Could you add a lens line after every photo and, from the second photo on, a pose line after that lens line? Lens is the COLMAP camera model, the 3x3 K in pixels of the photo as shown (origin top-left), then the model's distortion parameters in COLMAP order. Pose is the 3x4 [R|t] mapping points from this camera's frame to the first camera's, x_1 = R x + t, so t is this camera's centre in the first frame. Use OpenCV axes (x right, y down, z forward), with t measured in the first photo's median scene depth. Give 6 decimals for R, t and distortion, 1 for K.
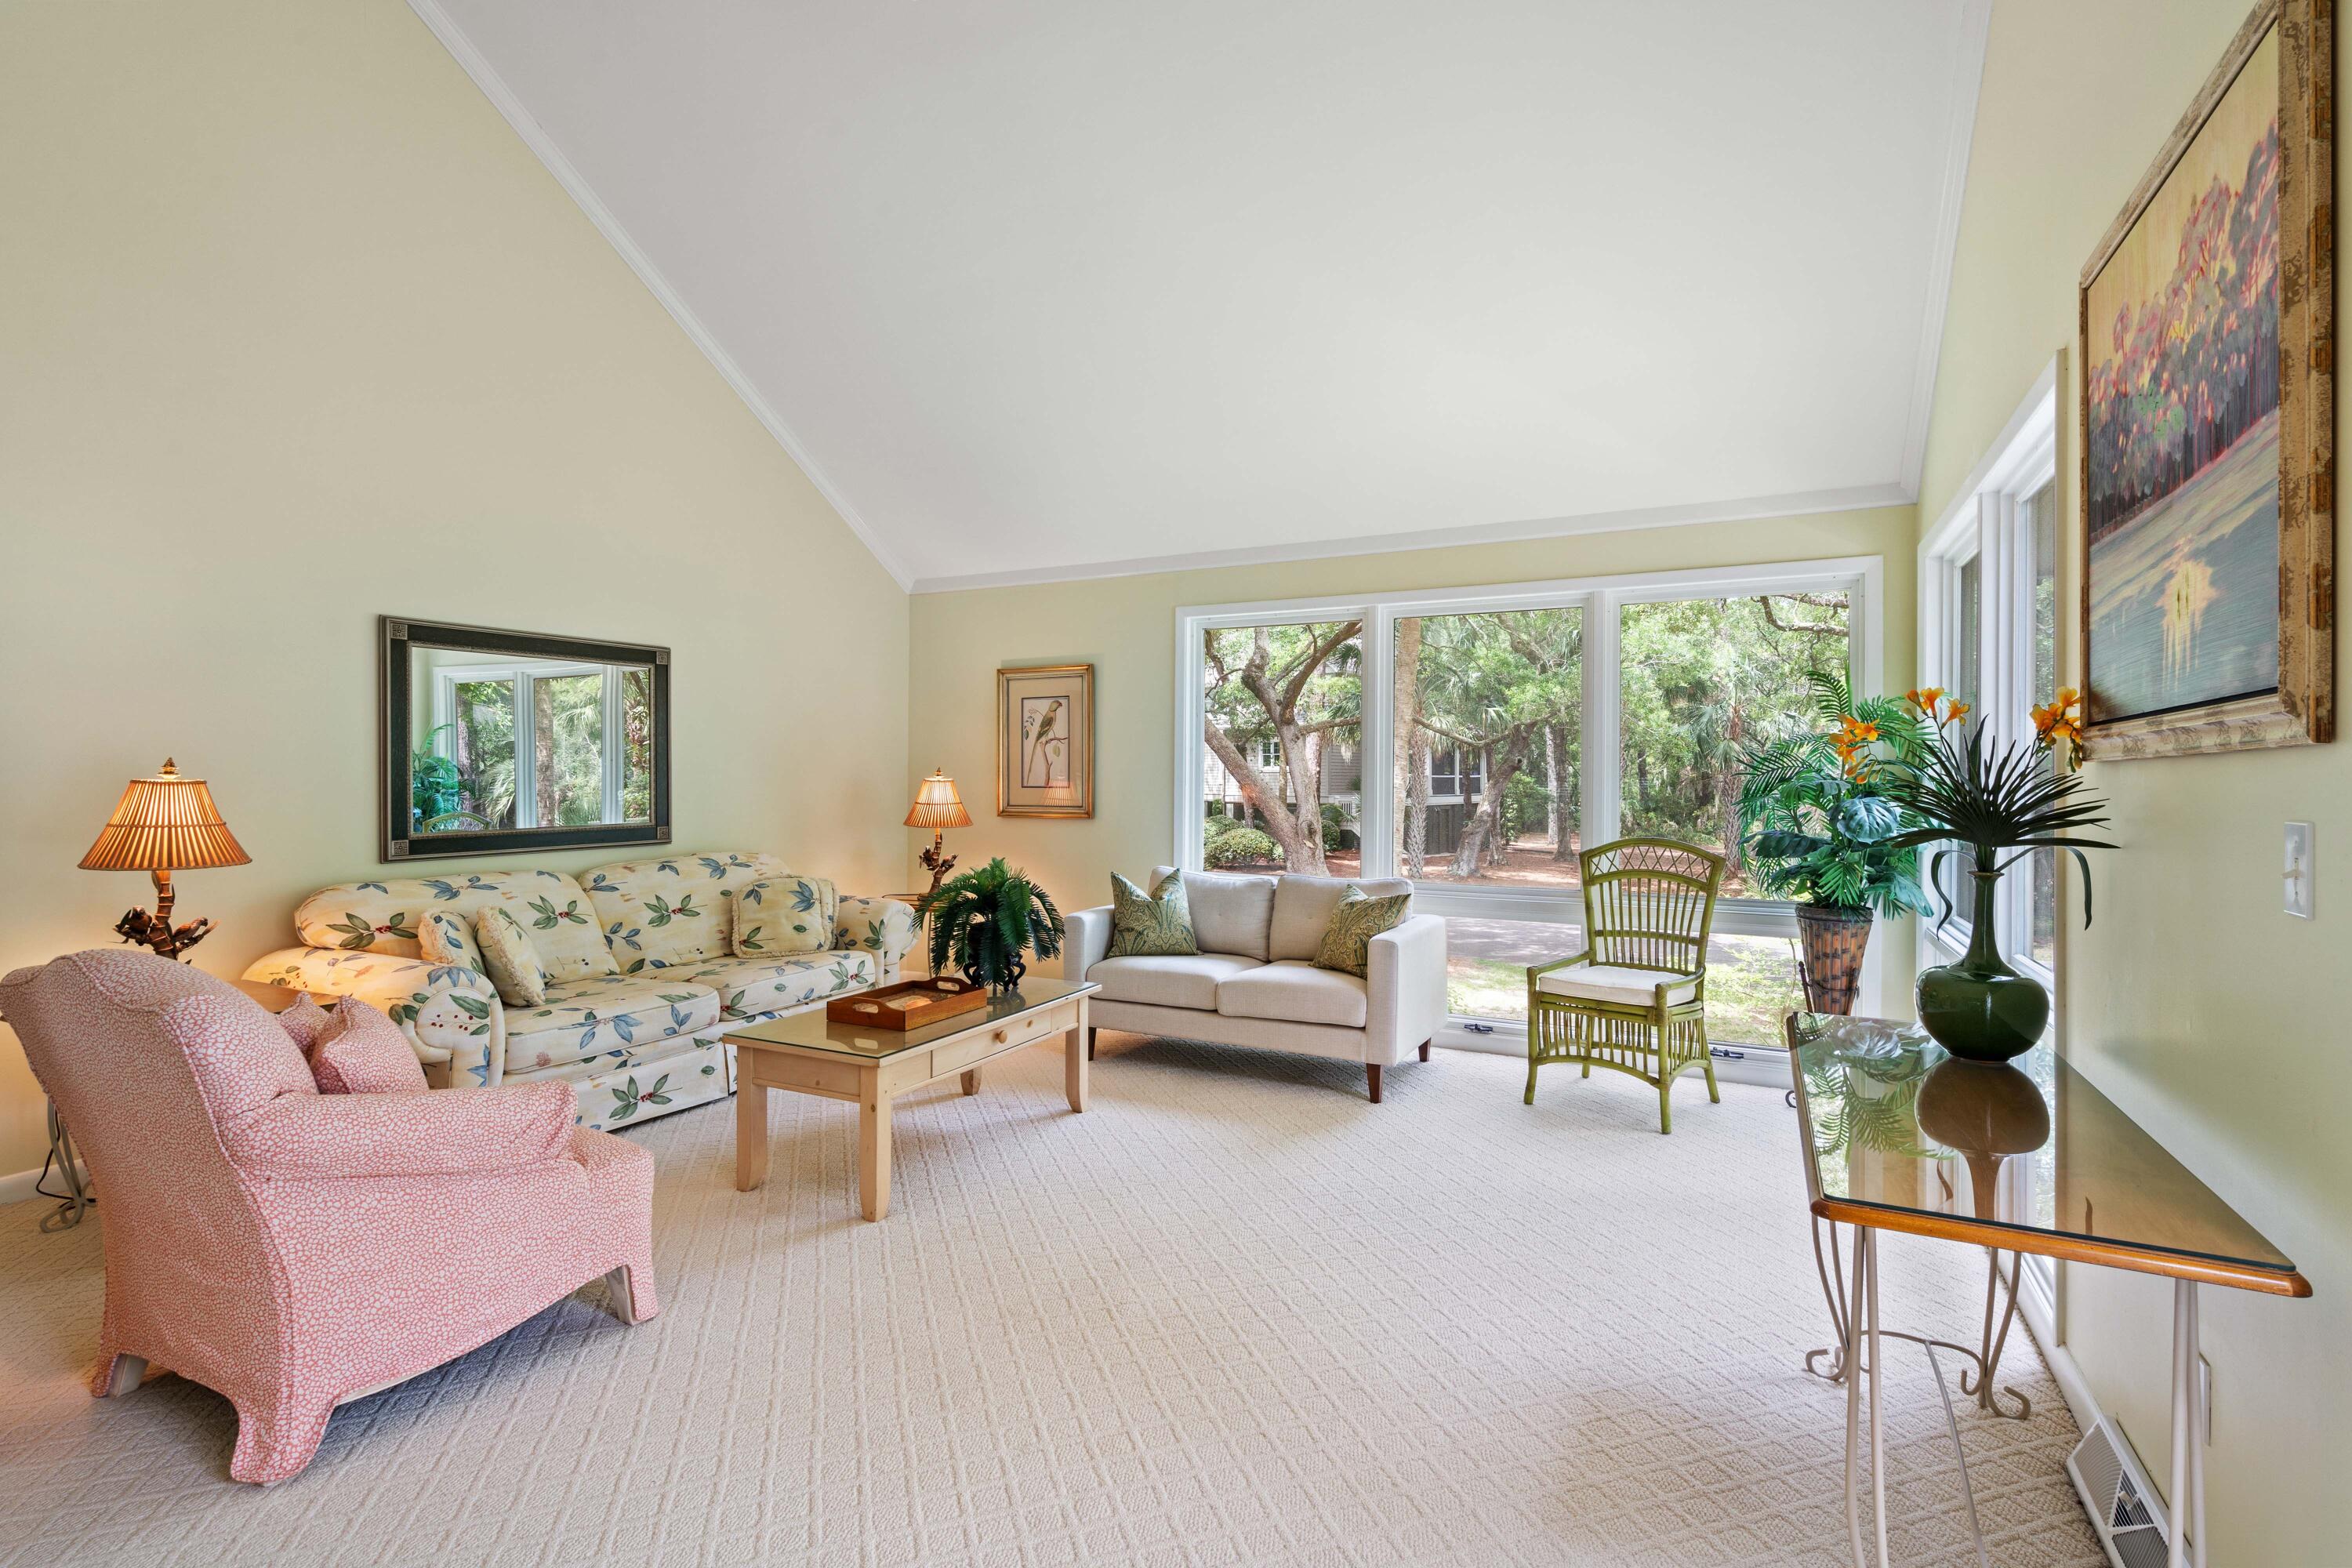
lens RADIAL K [[1077.3, 0, 1170.7], [0, 1077.3, 806.7], [0, 0, 1]] dist [-0.006770, 0.004959]
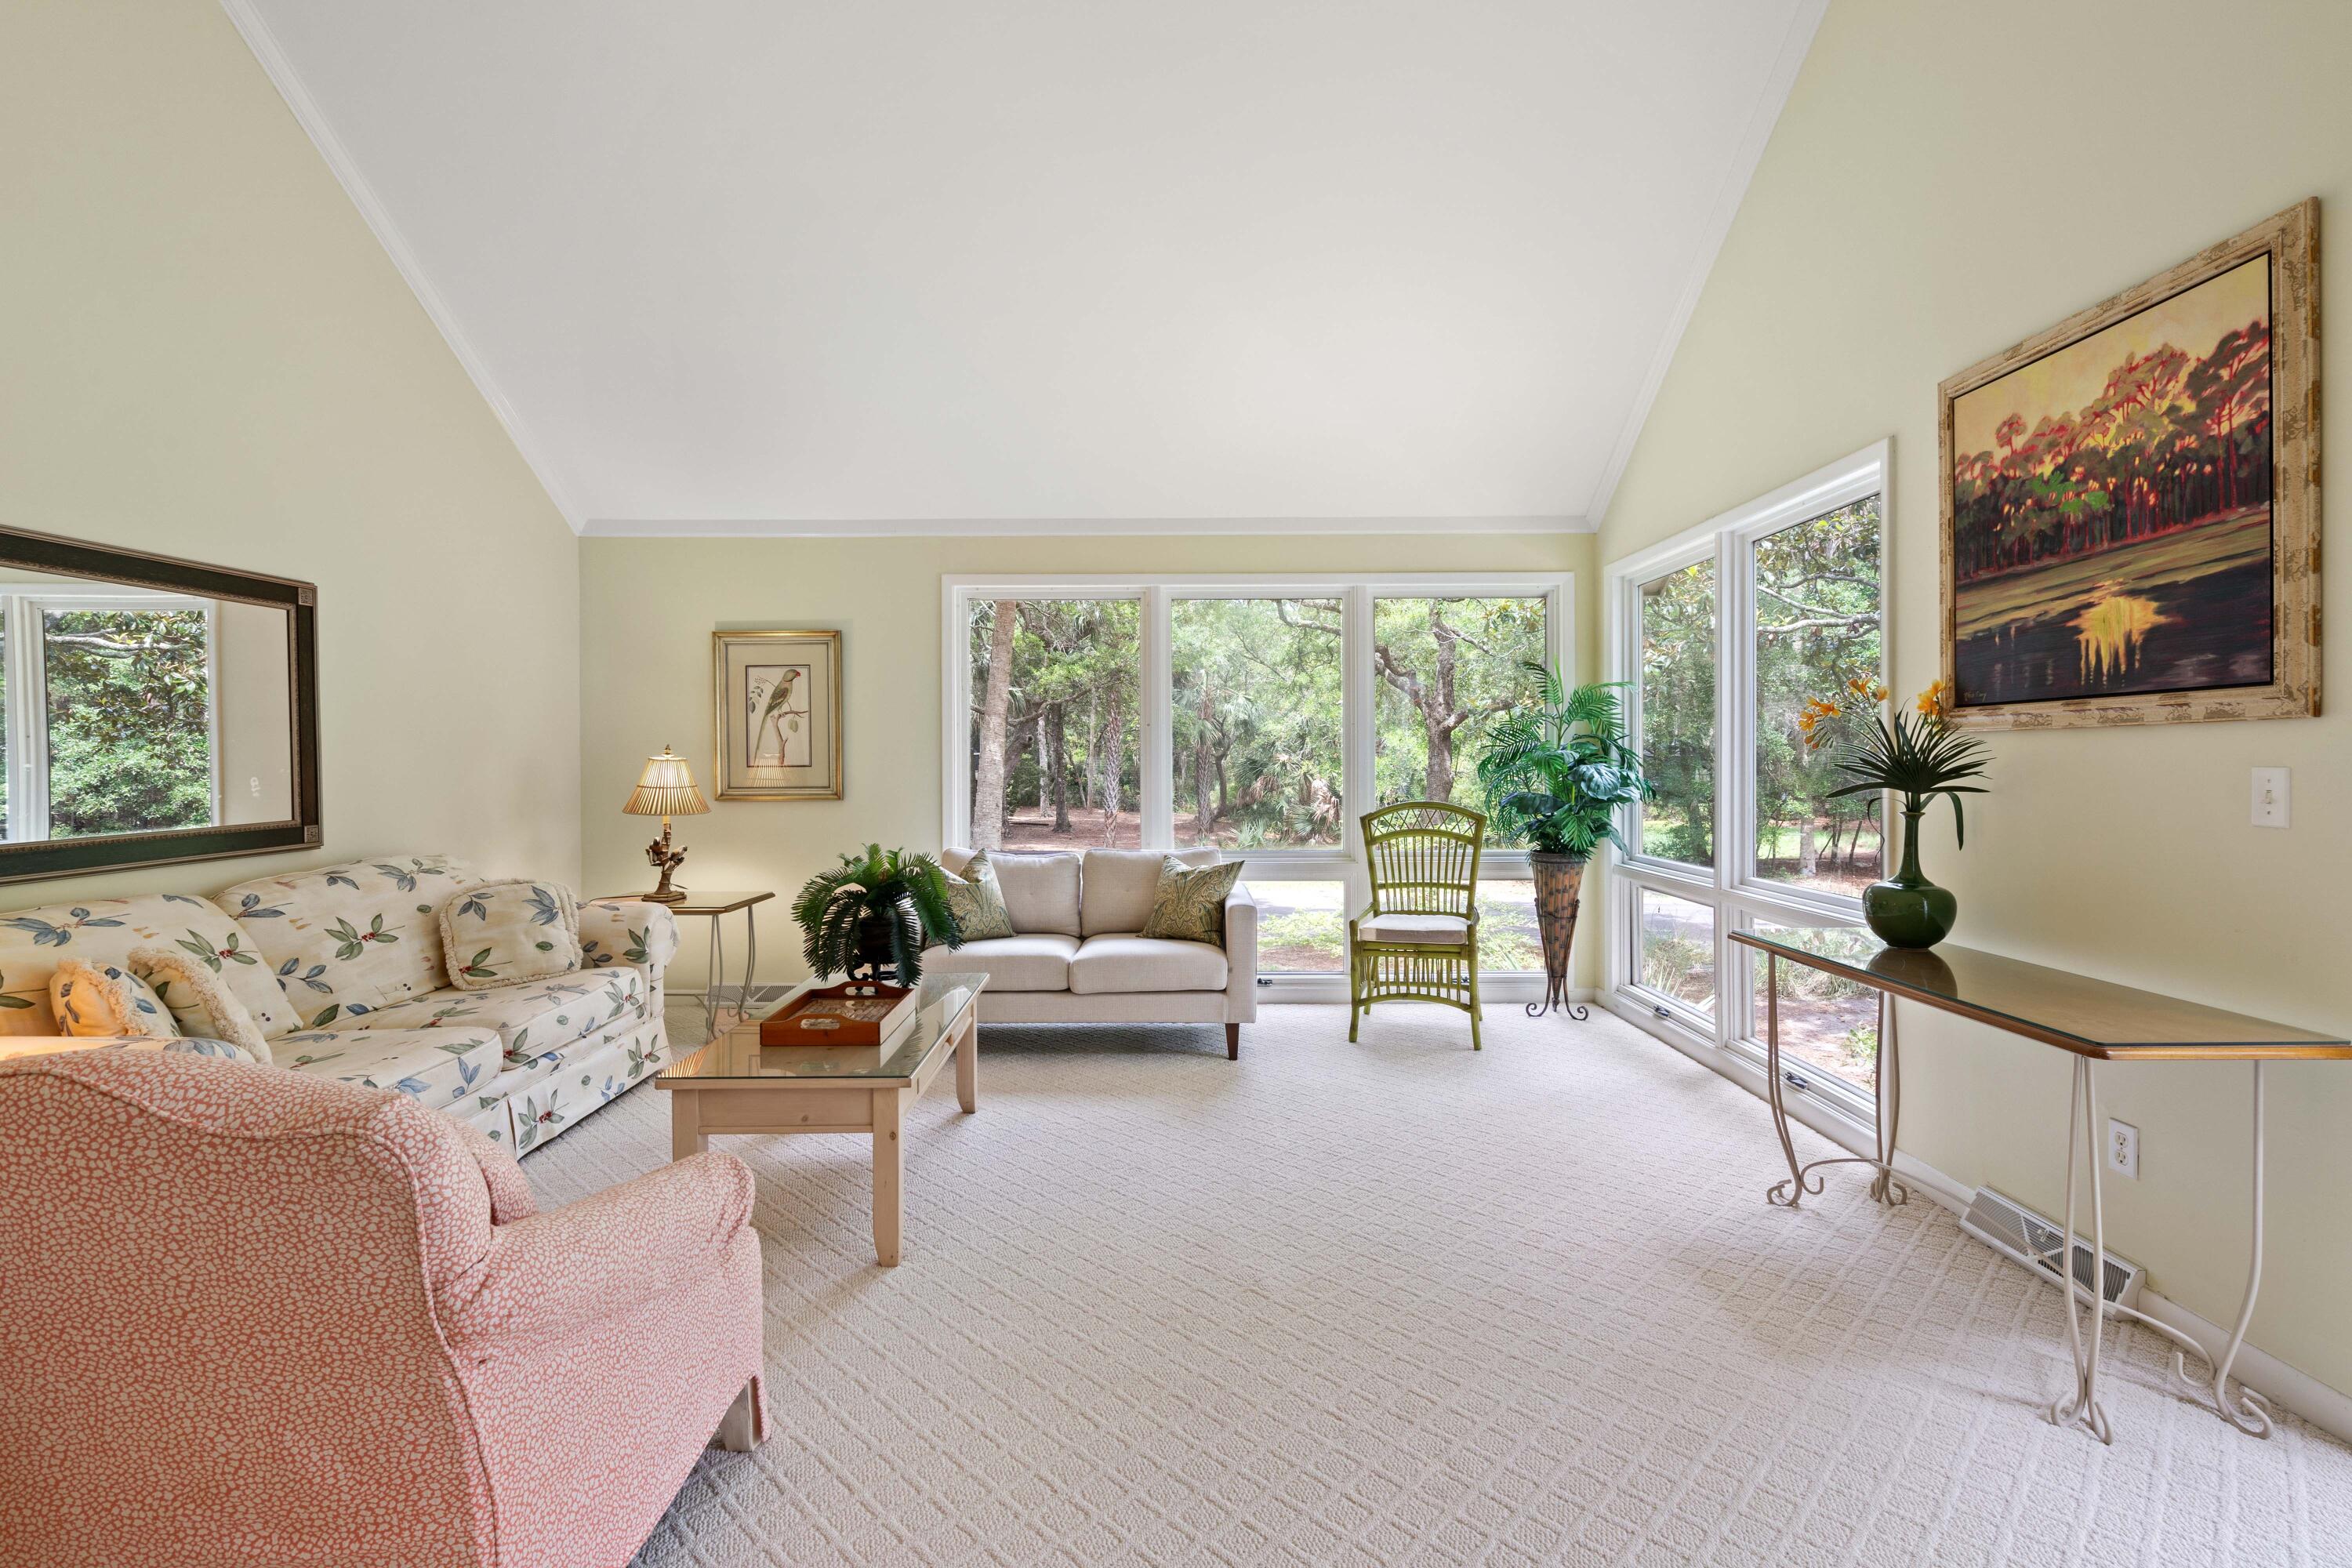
lens RADIAL K [[1077.3, 0, 1164.7], [0, 1077.3, 789.9], [0, 0, 1]] dist [-0.006770, 0.004959]
pose [[0.893209, -0.023970, 0.449003, -0.315671], [0.021900, 0.999712, 0.009804, -0.000626], [-0.449109, 0.001076, 0.893476, 0.086931]]
